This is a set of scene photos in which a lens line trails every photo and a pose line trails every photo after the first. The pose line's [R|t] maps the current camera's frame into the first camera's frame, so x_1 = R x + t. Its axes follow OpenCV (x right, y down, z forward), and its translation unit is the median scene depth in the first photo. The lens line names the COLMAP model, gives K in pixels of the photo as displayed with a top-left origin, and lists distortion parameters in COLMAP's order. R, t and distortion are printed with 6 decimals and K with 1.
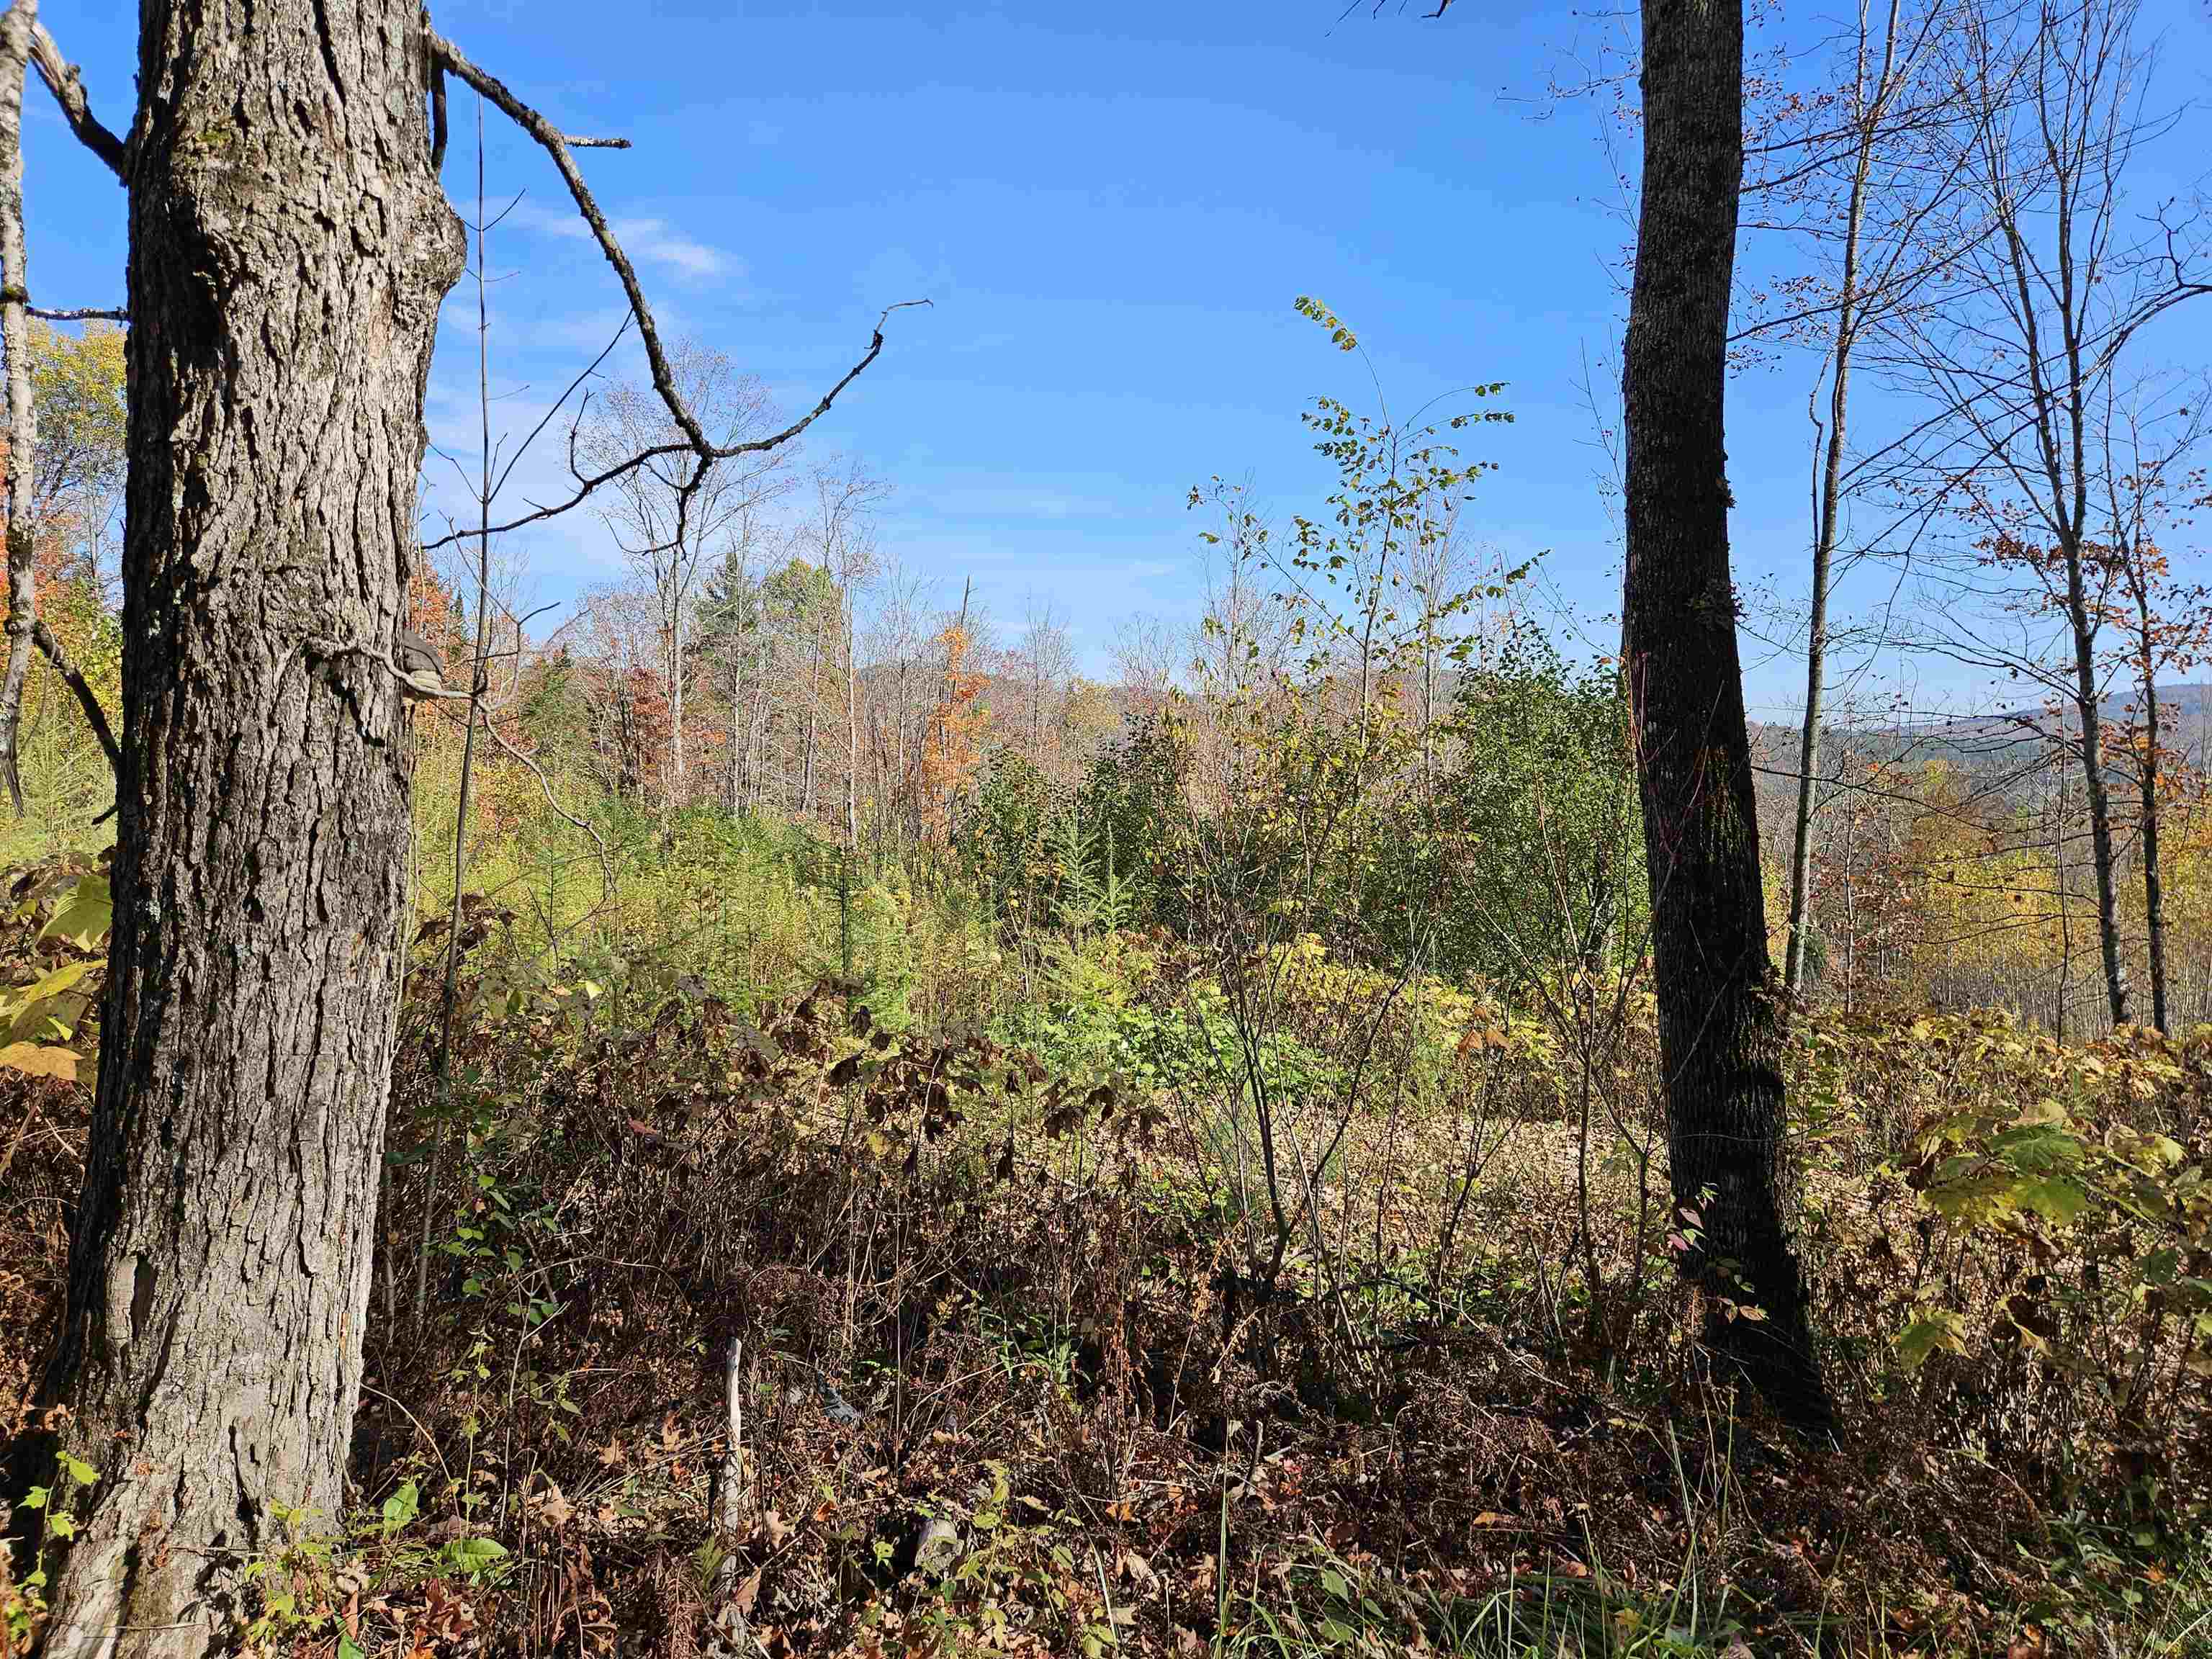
lens RADIAL K [[1526.2, 0, 1070.0], [0, 1526.2, 825.8], [0, 0, 1]] dist [0.085313, -0.074390]
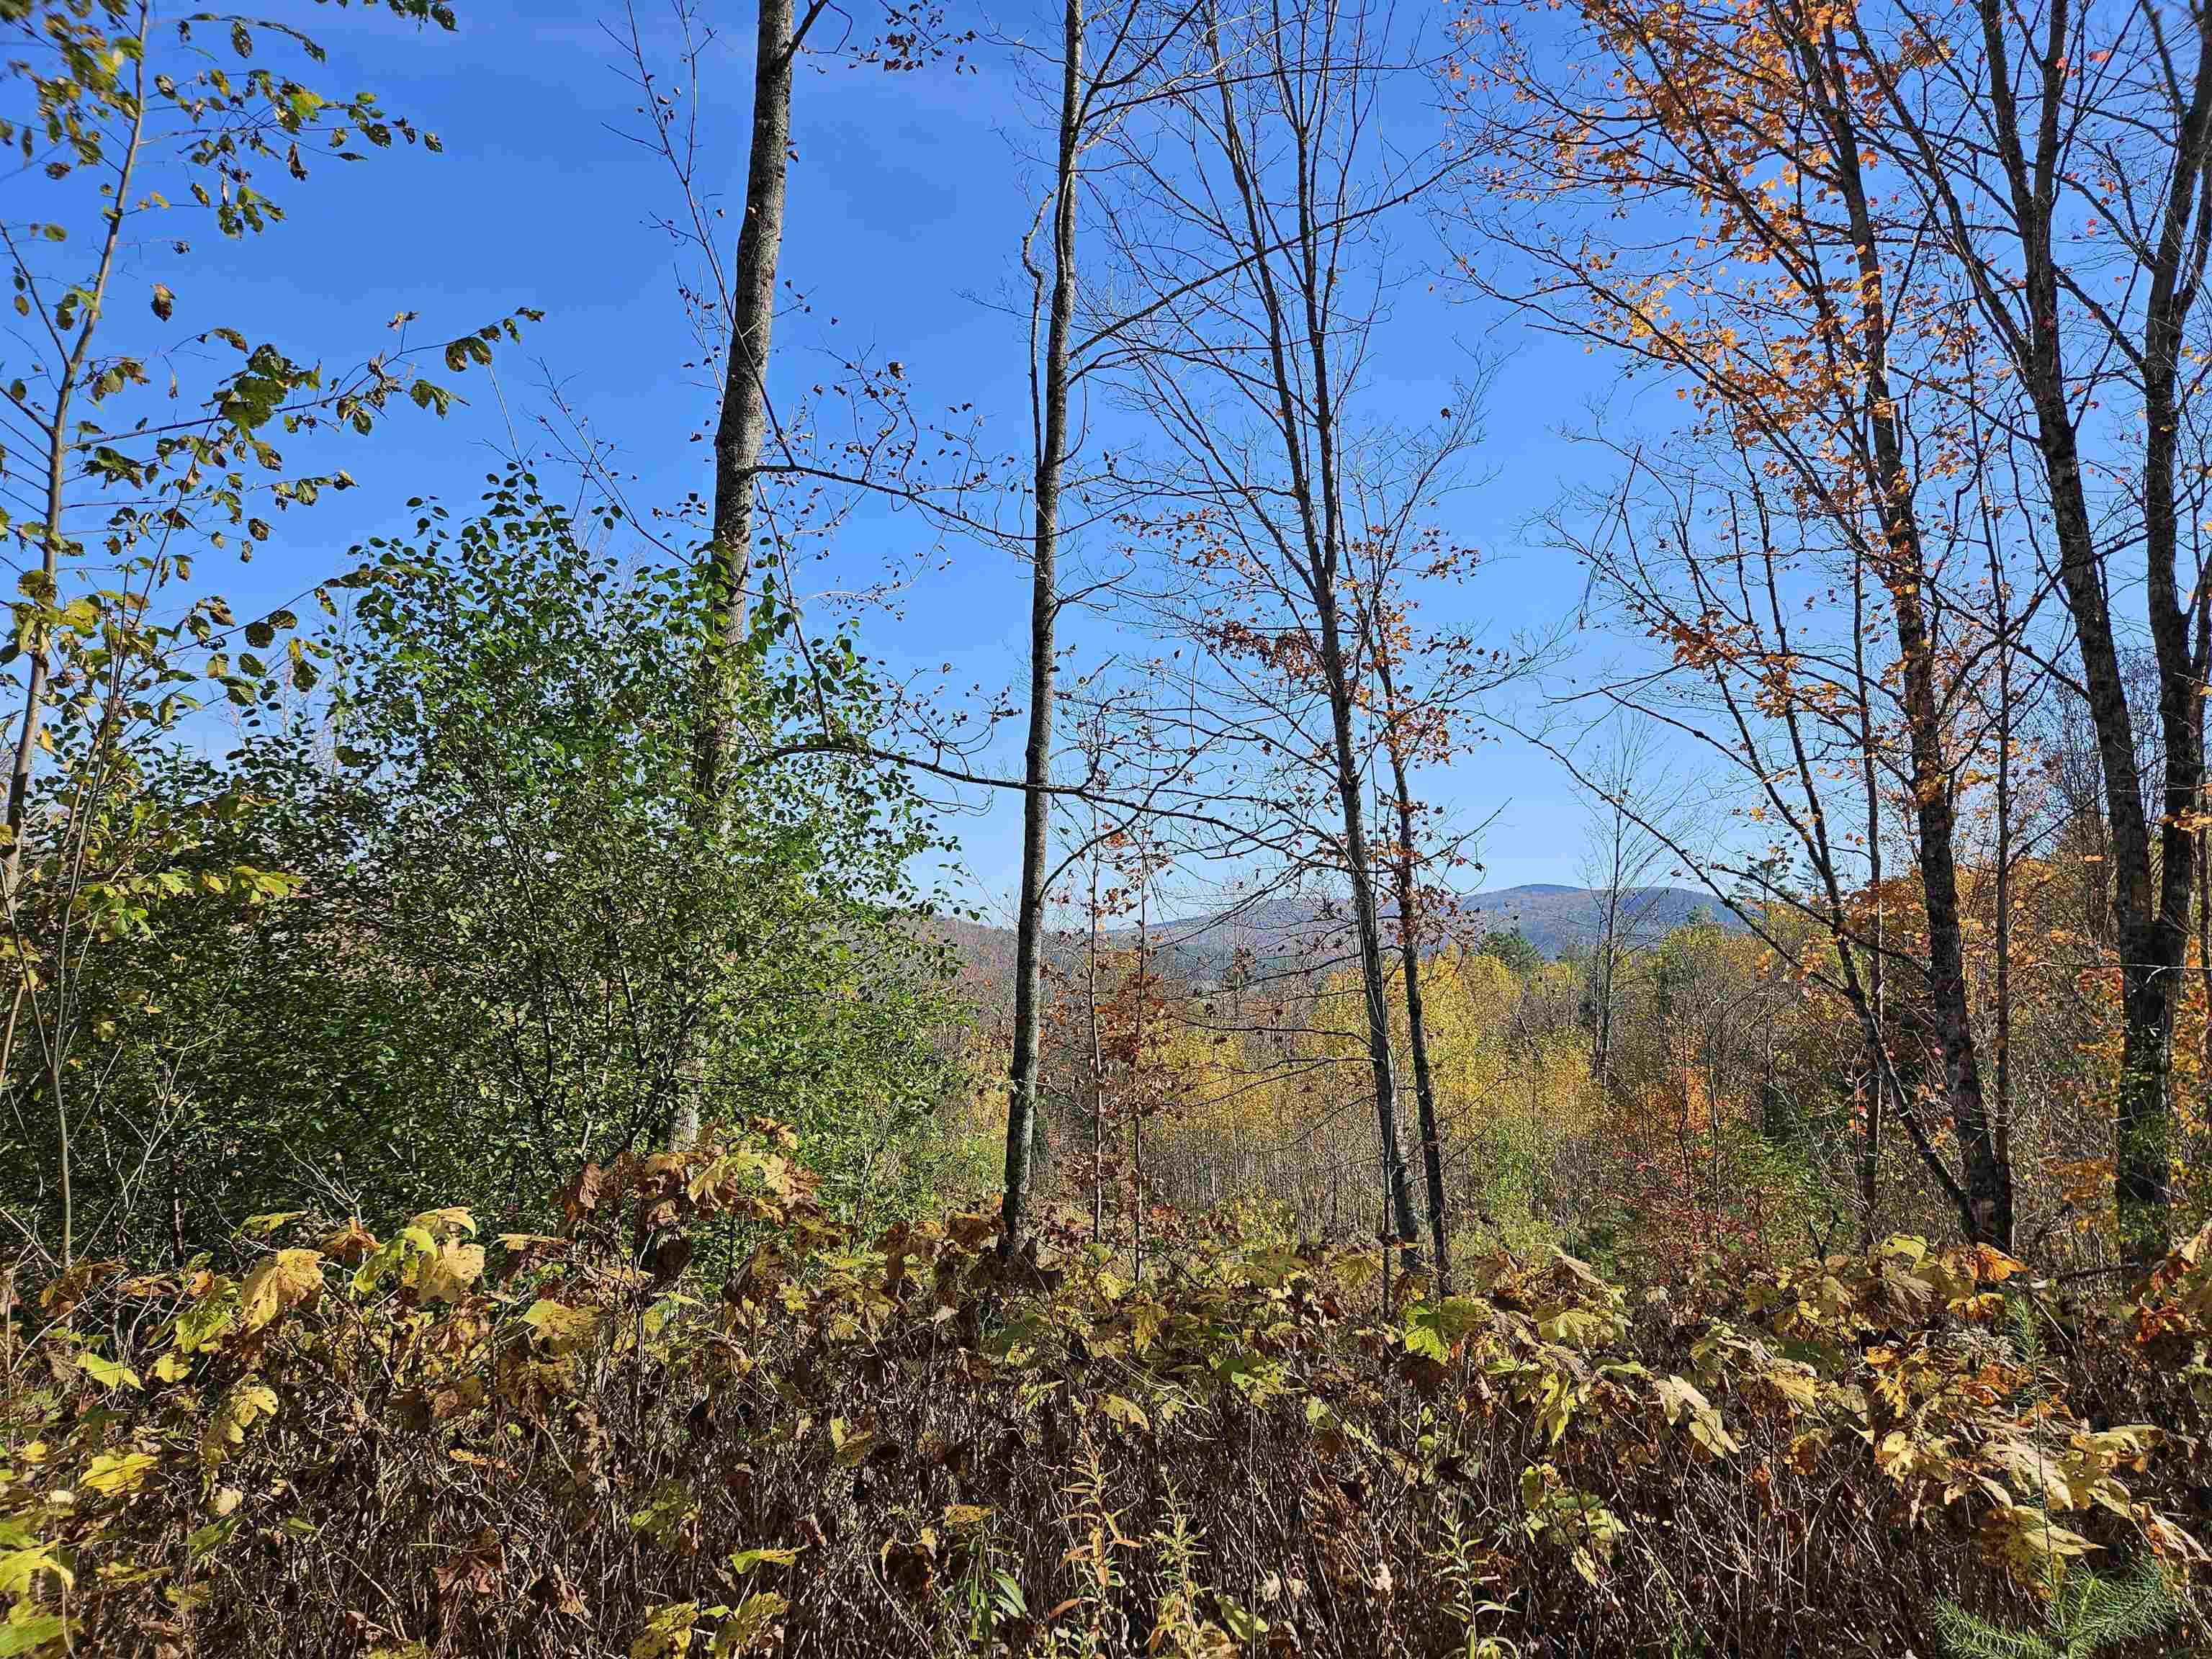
lens RADIAL K [[1522.1, 0, 1084.7], [0, 1522.1, 842.3], [0, 0, 1]] dist [0.089610, -0.083465]
pose [[0.888586, 0.029057, 0.457788, 0.245524], [0.022218, 0.994094, -0.106223, 0.038848], [-0.458171, 0.104559, 0.882693, 0.518013]]
